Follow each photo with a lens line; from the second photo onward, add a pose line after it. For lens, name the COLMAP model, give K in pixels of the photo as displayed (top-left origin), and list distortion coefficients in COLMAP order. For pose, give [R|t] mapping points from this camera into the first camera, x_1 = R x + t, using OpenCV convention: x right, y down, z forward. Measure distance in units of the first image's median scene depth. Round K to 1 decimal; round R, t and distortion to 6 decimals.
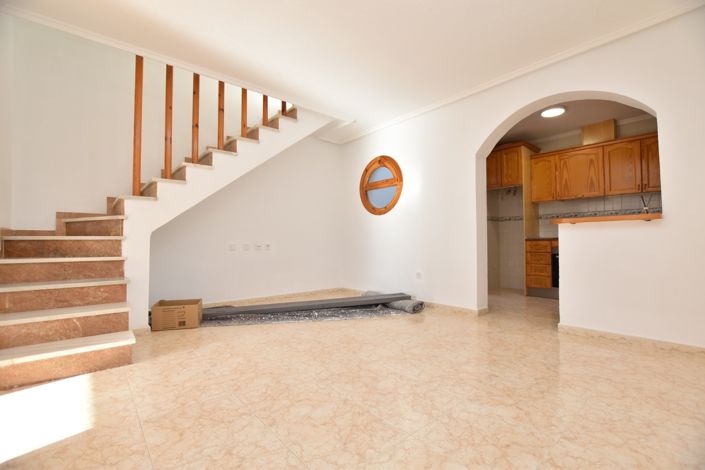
lens RADIAL K [[308.8, 0, 360.1], [0, 308.8, 237.3], [0, 0, 1]] dist [-0.026909, 0.000344]
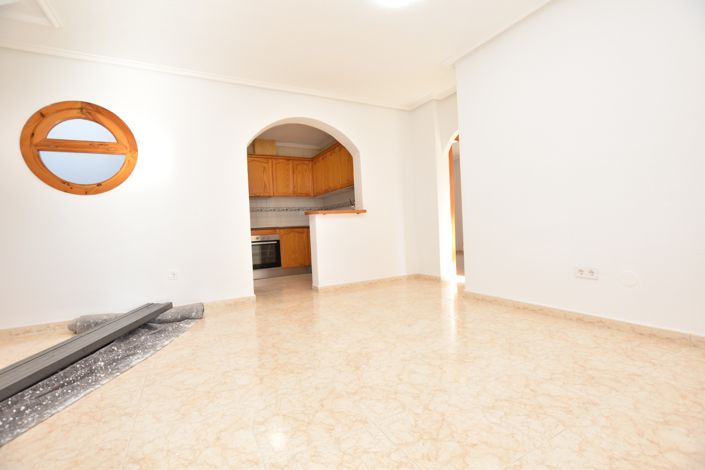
lens RADIAL K [[308.8, 0, 360.1], [0, 308.8, 237.3], [0, 0, 1]] dist [-0.026909, 0.000344]
pose [[0.227317, -0.036220, 0.973147, -0.530634], [0.033824, 0.998999, 0.029281, 0.020249], [-0.973233, 0.026260, 0.228315, 0.403798]]
